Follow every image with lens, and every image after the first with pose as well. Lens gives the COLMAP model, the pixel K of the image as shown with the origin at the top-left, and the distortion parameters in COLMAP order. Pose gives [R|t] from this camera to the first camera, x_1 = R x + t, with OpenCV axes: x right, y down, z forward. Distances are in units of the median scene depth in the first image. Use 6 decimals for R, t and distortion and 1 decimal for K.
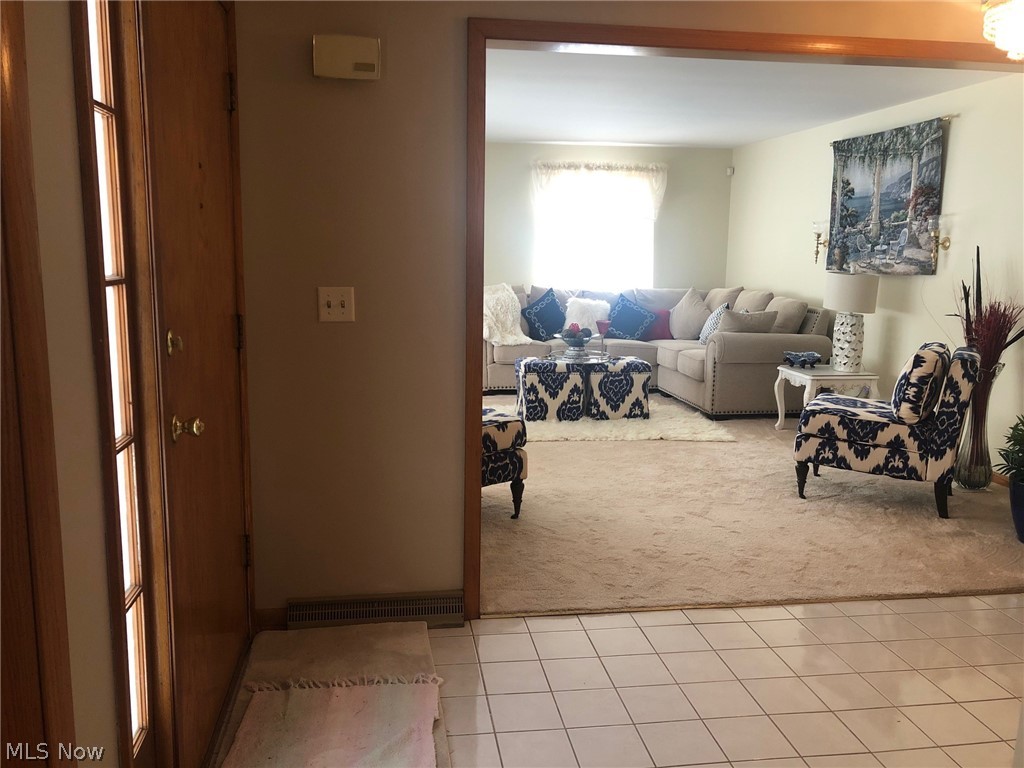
lens RADIAL K [[839.6, 0, 512.0], [0, 839.6, 384.0], [0, 0, 1]] dist [0.040620, -0.008970]
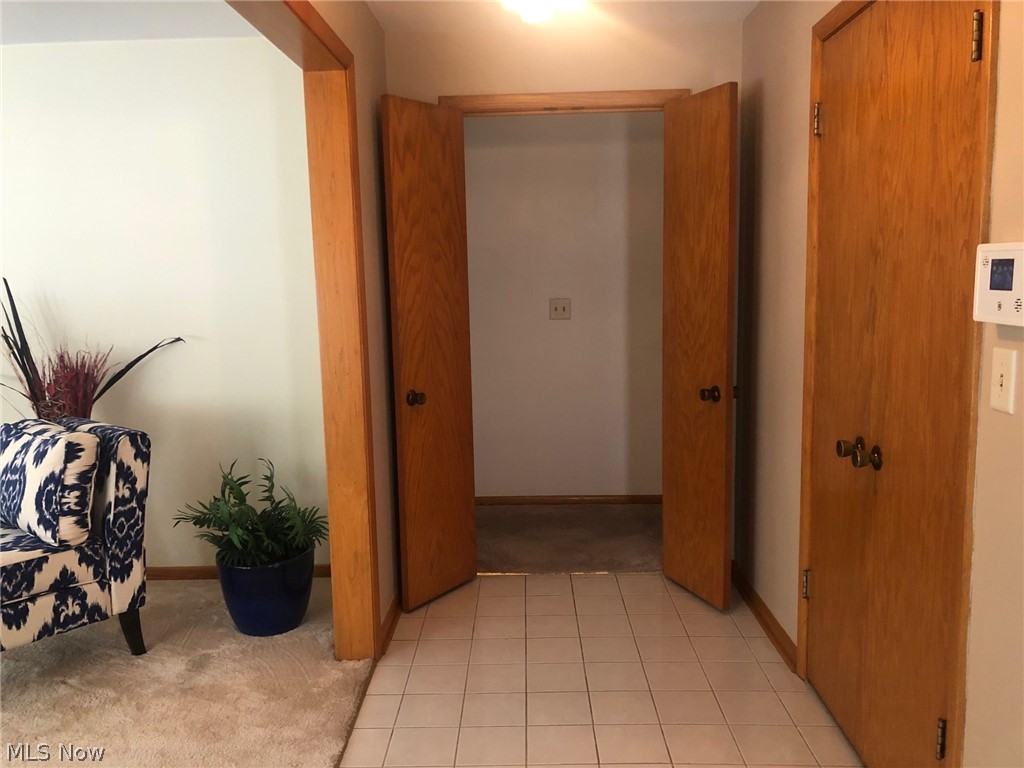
lens RADIAL K [[839.6, 0, 512.0], [0, 839.6, 384.0], [0, 0, 1]] dist [0.040620, -0.008970]
pose [[0.169661, -0.156211, 0.973043, -0.102602], [0.181894, 0.975358, 0.124867, -0.098832], [-0.968571, 0.155806, 0.193894, 0.526599]]
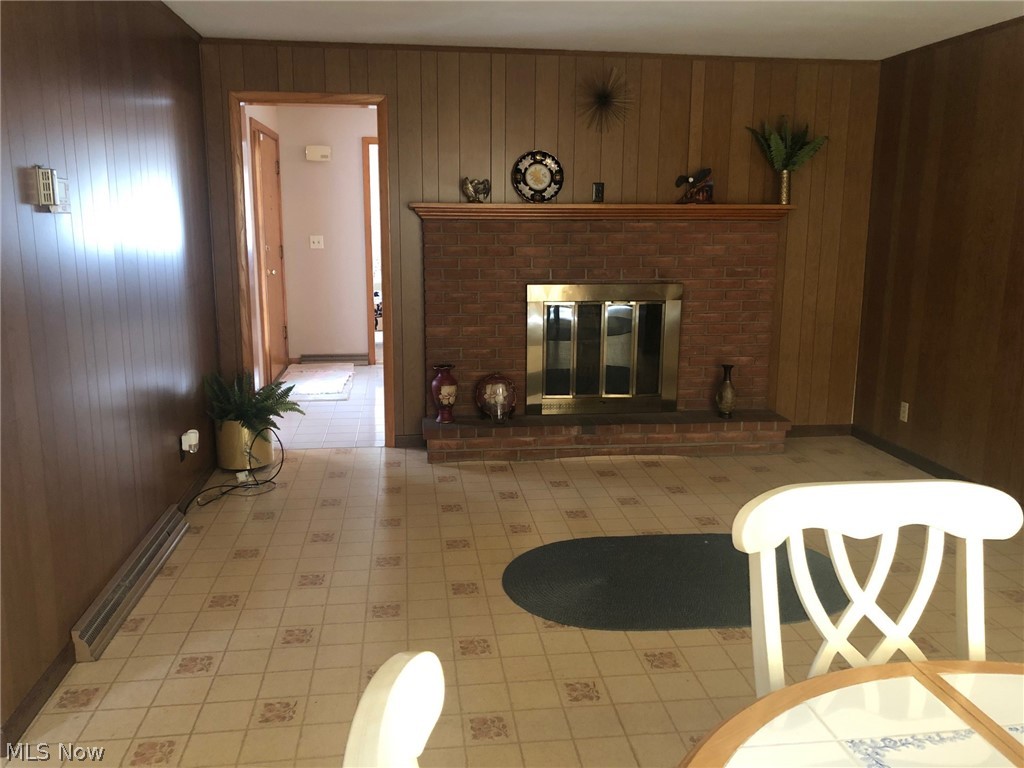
lens RADIAL K [[839.6, 0, 512.0], [0, 839.6, 384.0], [0, 0, 1]] dist [0.040620, -0.008970]
pose [[0.999756, -0.004199, -0.021707, 0.339680], [0.005049, 0.999217, 0.039253, 0.183527], [0.021525, -0.039353, 0.998994, -1.220024]]
